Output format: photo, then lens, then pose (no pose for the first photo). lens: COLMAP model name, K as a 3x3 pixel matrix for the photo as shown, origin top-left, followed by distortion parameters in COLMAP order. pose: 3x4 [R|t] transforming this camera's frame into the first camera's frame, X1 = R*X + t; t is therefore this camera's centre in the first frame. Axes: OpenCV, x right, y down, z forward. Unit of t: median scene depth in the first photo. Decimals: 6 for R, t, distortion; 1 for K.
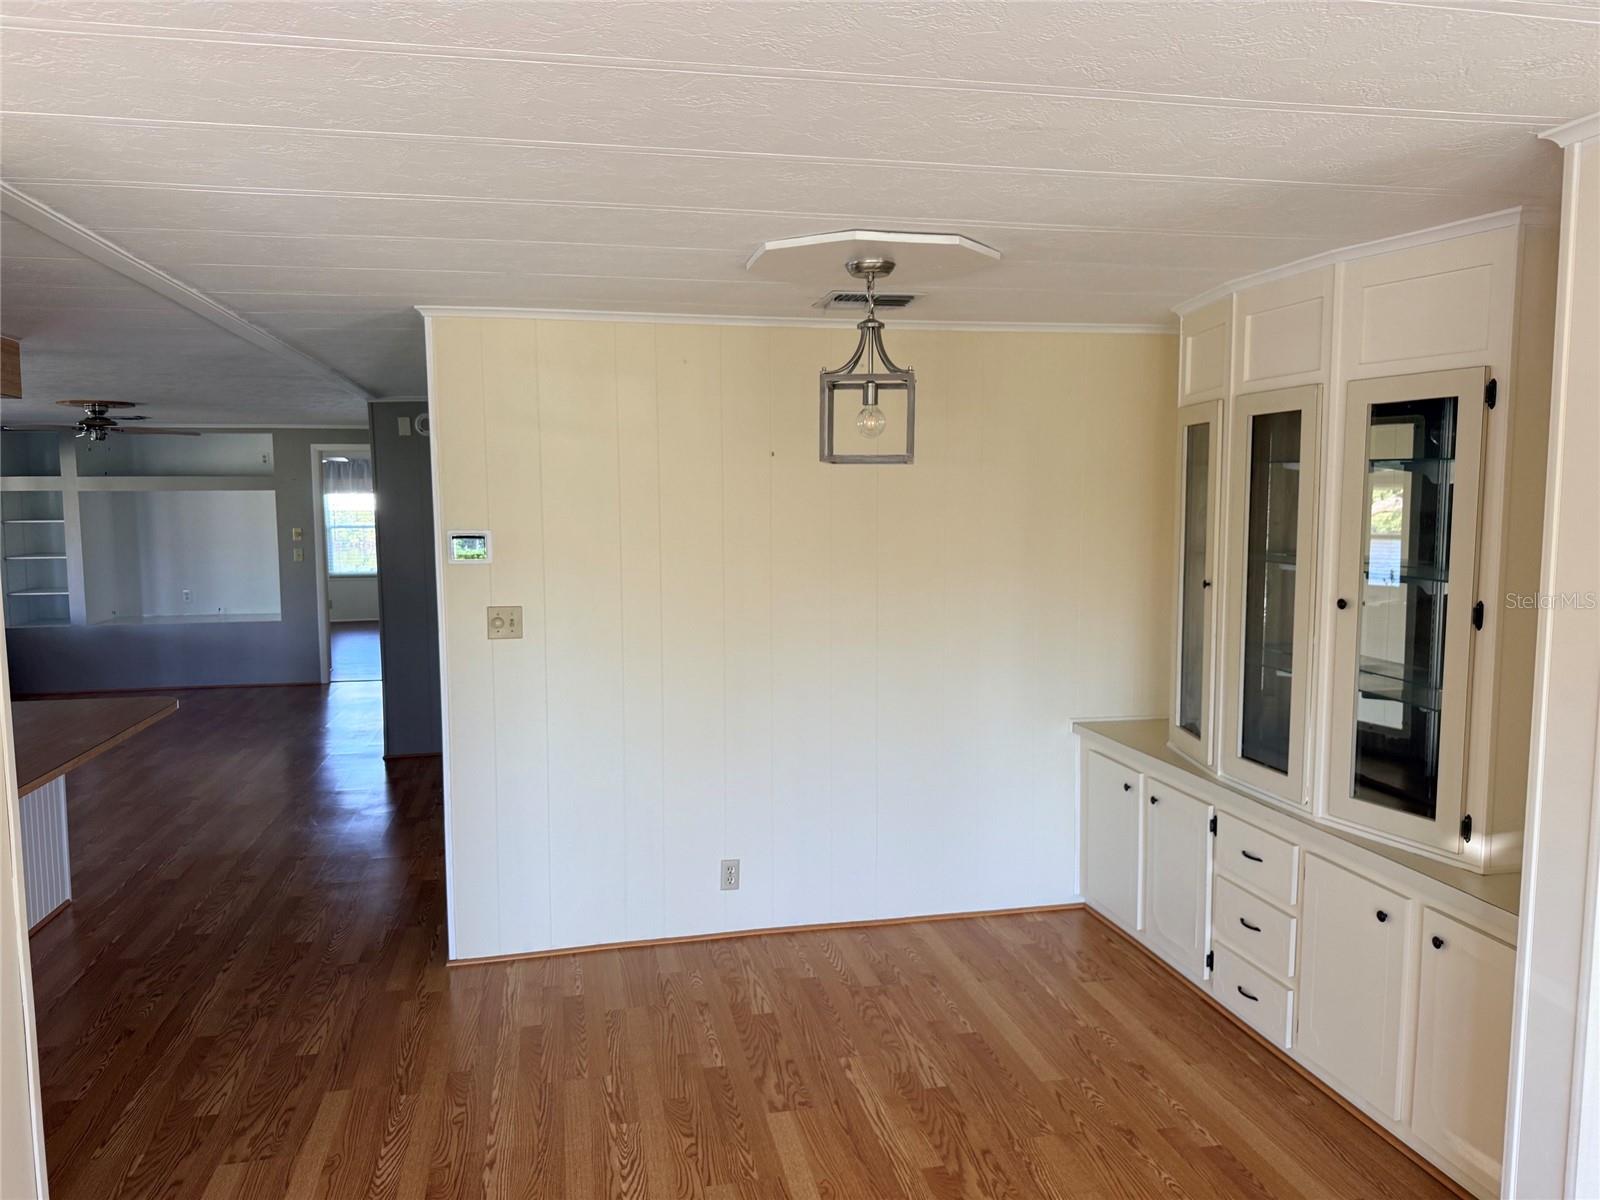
lens RADIAL K [[1144.8, 0, 800.0], [0, 1144.8, 600.0], [0, 0, 1]] dist [0.188050, -0.248402]
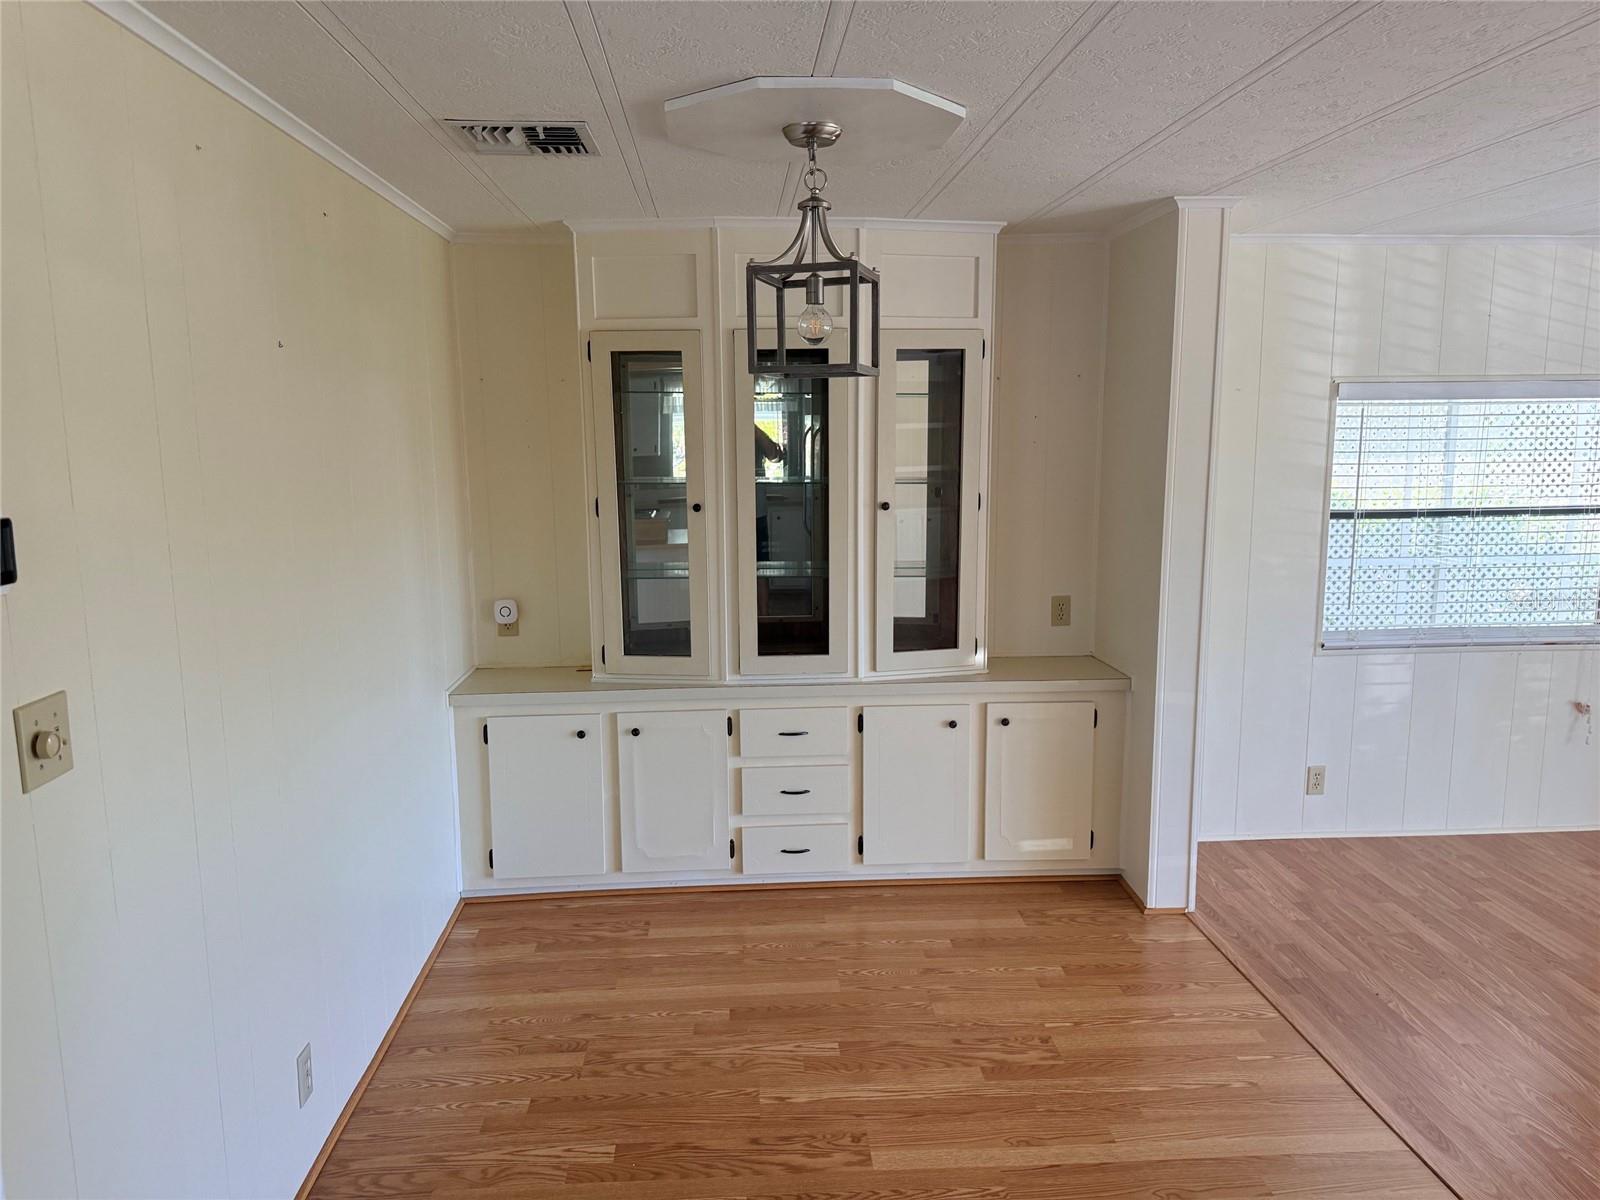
lens RADIAL K [[1144.8, 0, 800.0], [0, 1144.8, 600.0], [0, 0, 1]] dist [0.188050, -0.248402]
pose [[0.148454, -0.142351, 0.978620, -0.748364], [0.097535, 0.986868, 0.128755, -0.061429], [-0.984098, 0.076336, 0.160388, 0.849958]]
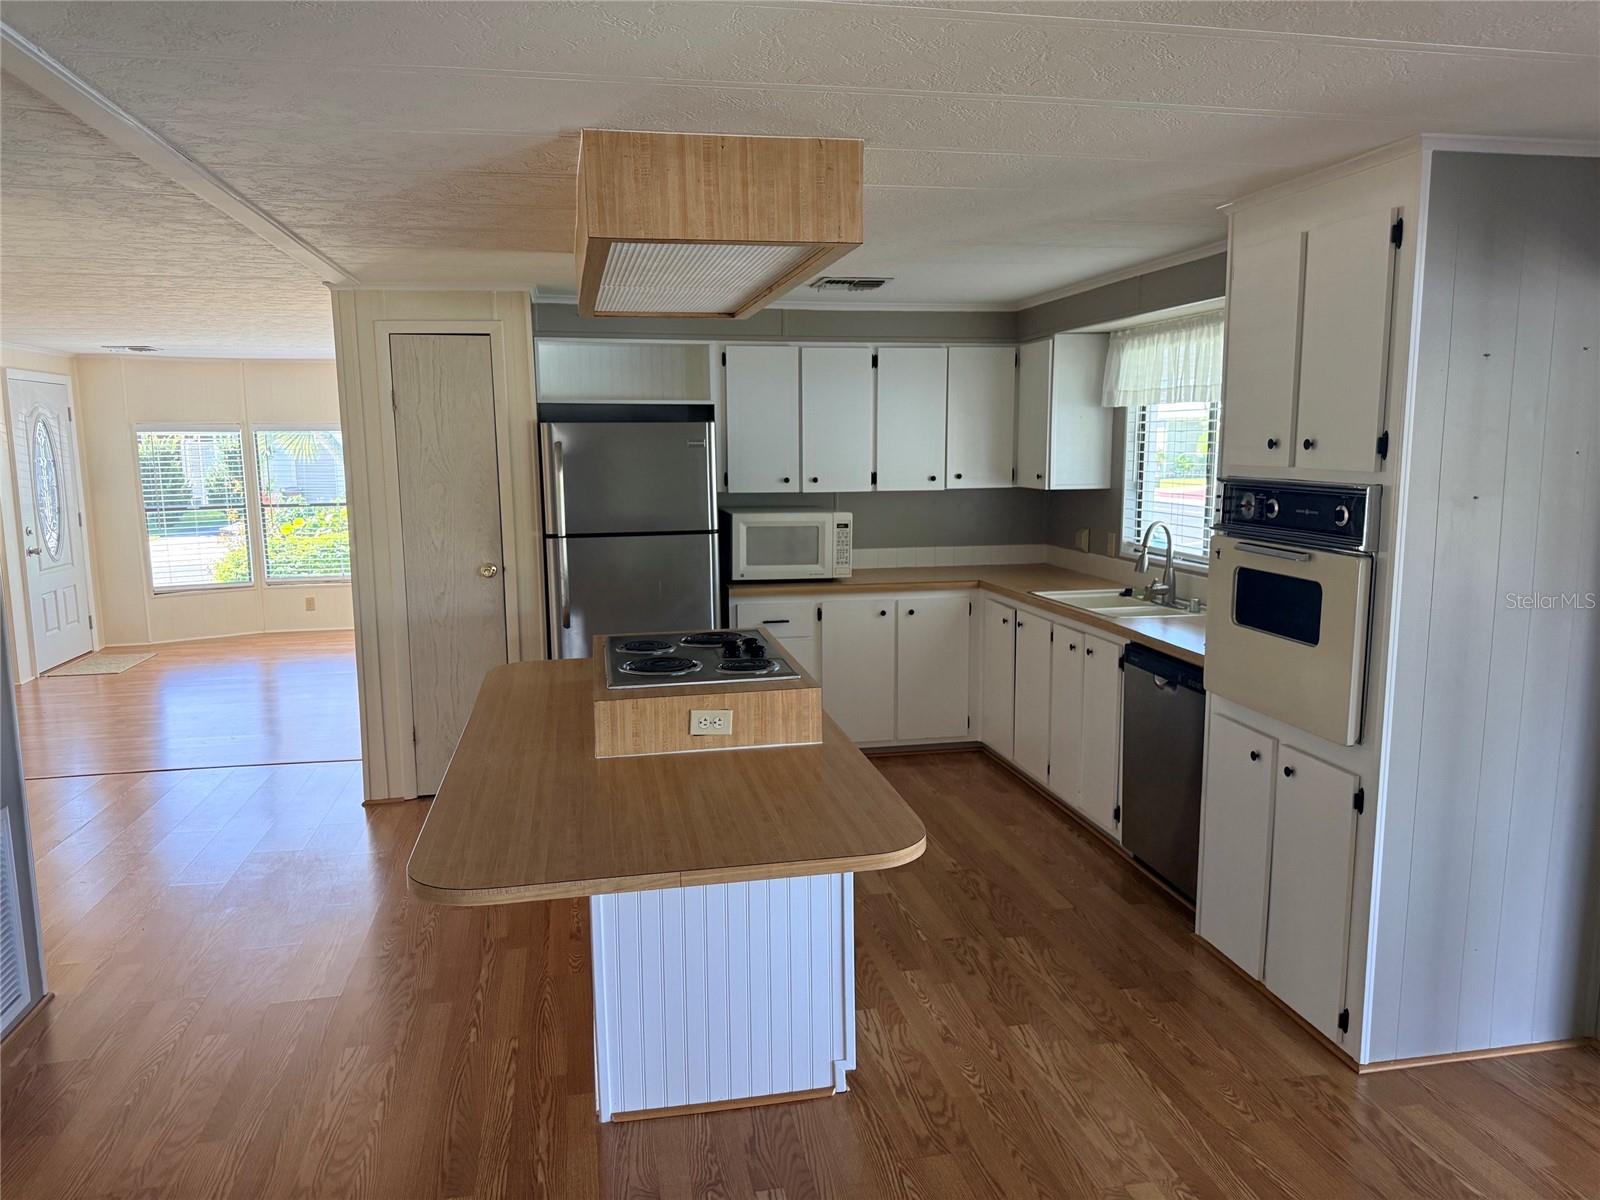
lens RADIAL K [[1144.8, 0, 800.0], [0, 1144.8, 600.0], [0, 0, 1]] dist [0.188050, -0.248402]
pose [[-0.999801, 0.011862, 0.016070, 0.277503], [0.015372, 0.970686, 0.239859, -0.167477], [-0.012754, 0.240058, -0.970675, 1.858449]]
